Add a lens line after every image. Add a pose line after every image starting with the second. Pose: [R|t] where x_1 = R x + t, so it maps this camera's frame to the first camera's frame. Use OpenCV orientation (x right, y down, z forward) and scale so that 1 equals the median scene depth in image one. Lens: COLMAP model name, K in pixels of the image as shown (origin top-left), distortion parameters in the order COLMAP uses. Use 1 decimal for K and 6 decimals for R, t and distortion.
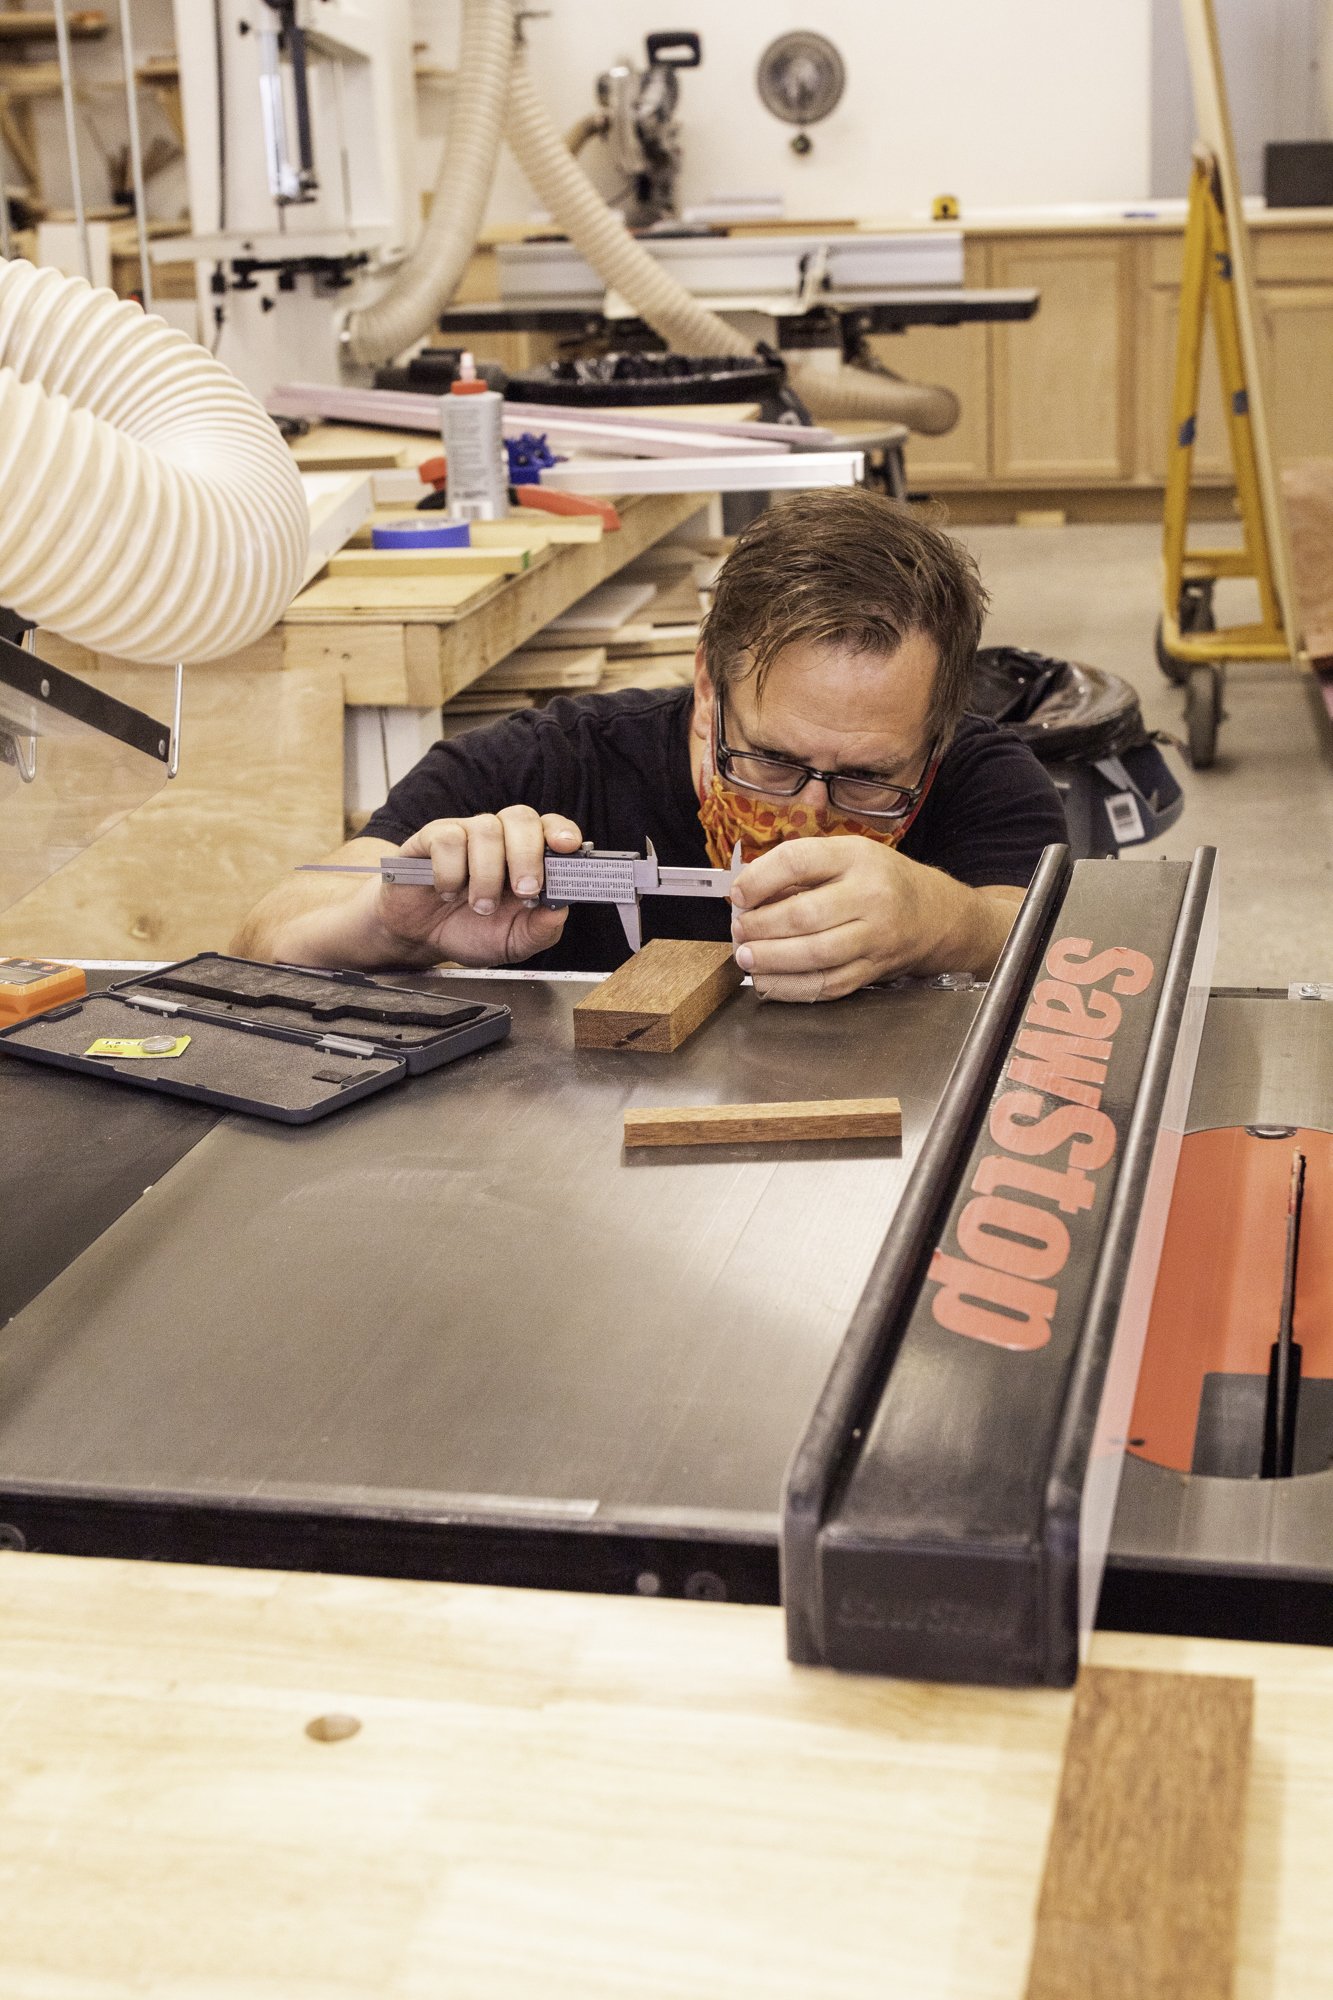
lens RADIAL K [[3091.0, 0, 659.1], [0, 3091.0, 1003.8], [0, 0, 1]] dist [-0.011997, 0.000000]
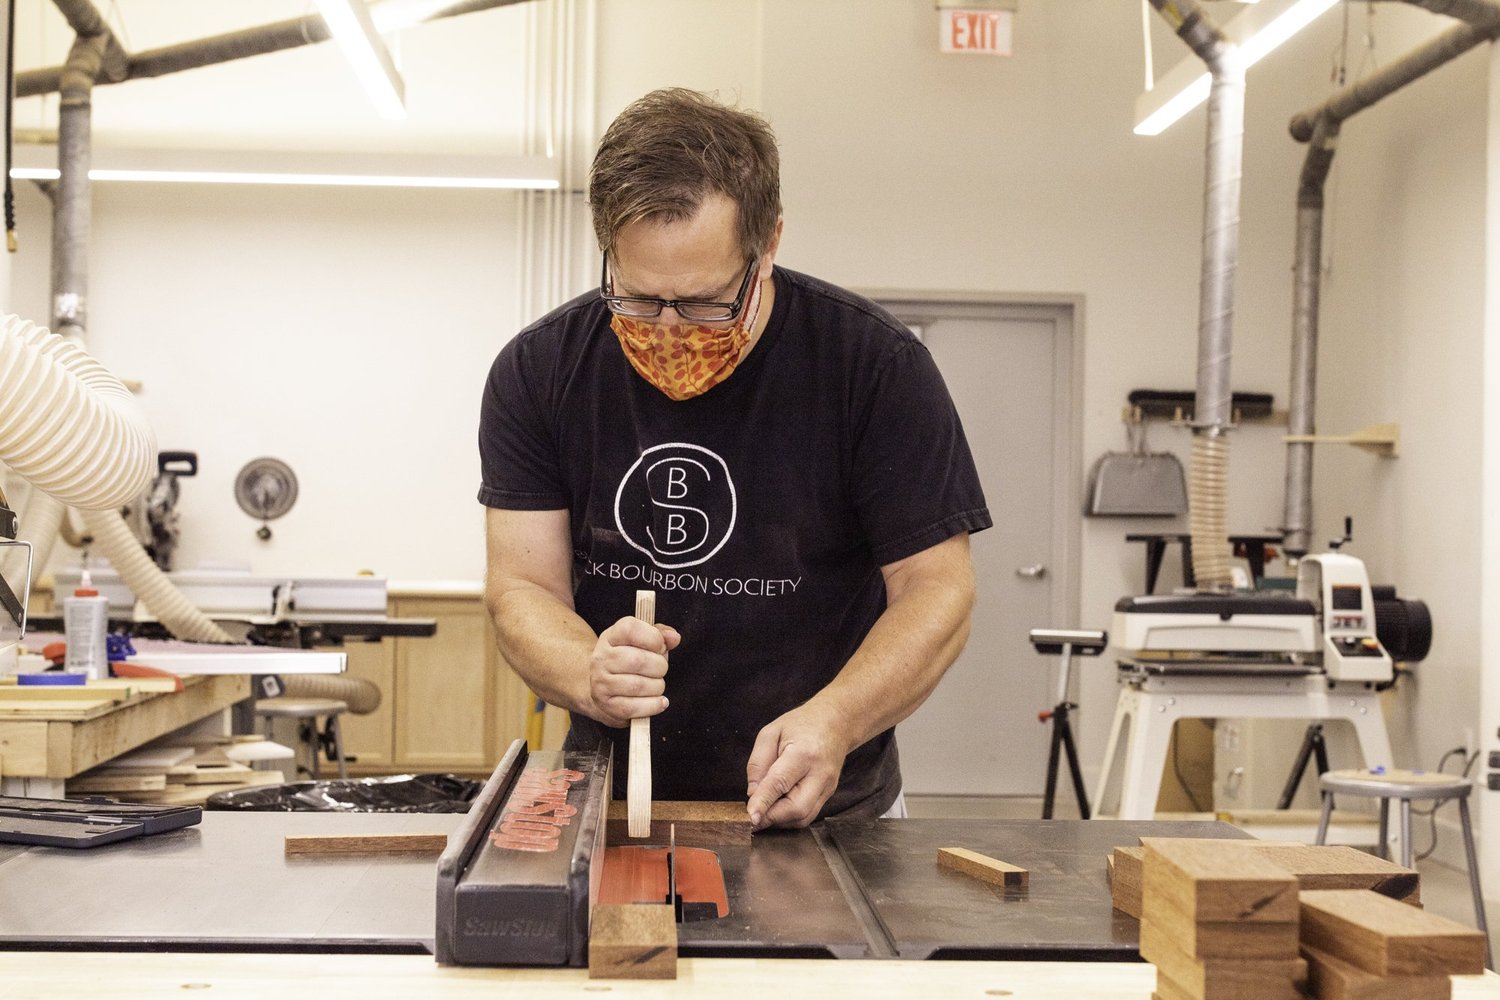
lens RADIAL K [[2318.3, 0, 759.2], [0, 2318.3, 512.9], [0, 0, 1]] dist [-0.011997, 0.000000]
pose [[0.962826, 0.057646, 0.263901, -0.028125], [0.025220, 0.953512, -0.300297, 0.067098], [-0.268944, 0.295789, 0.916612, -0.079868]]
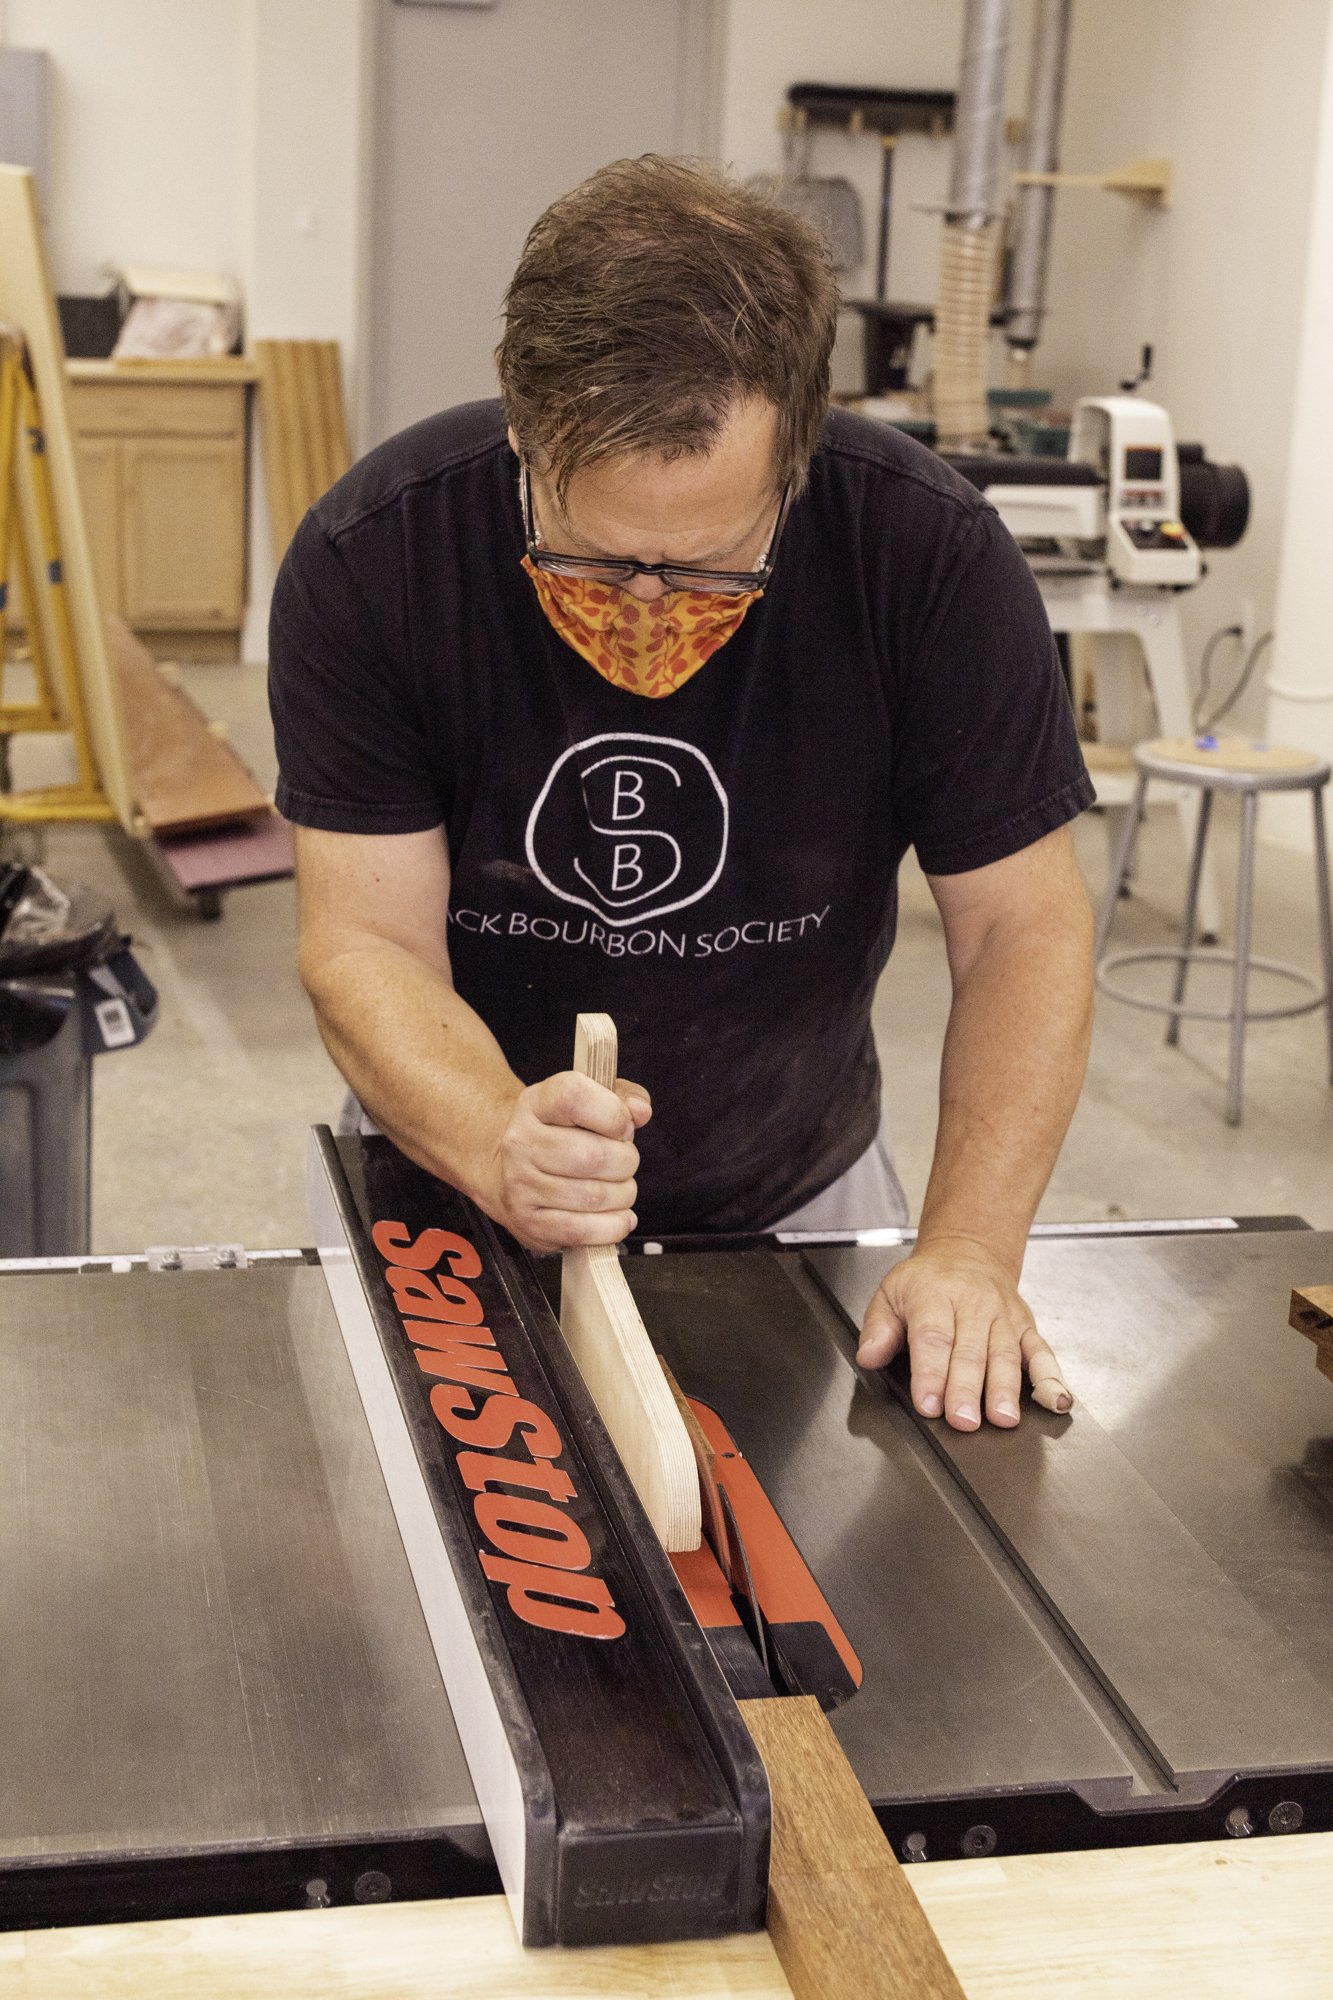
lens RADIAL K [[3091.0, 0, 670.6], [0, 3091.0, 993.1], [0, 0, 1]] dist [-0.011997, 0.000000]
pose [[0.905279, -0.031115, 0.423676, -0.068242], [0.045662, 0.998663, -0.024225, -0.020120], [-0.422356, 0.041276, 0.905490, -0.016155]]
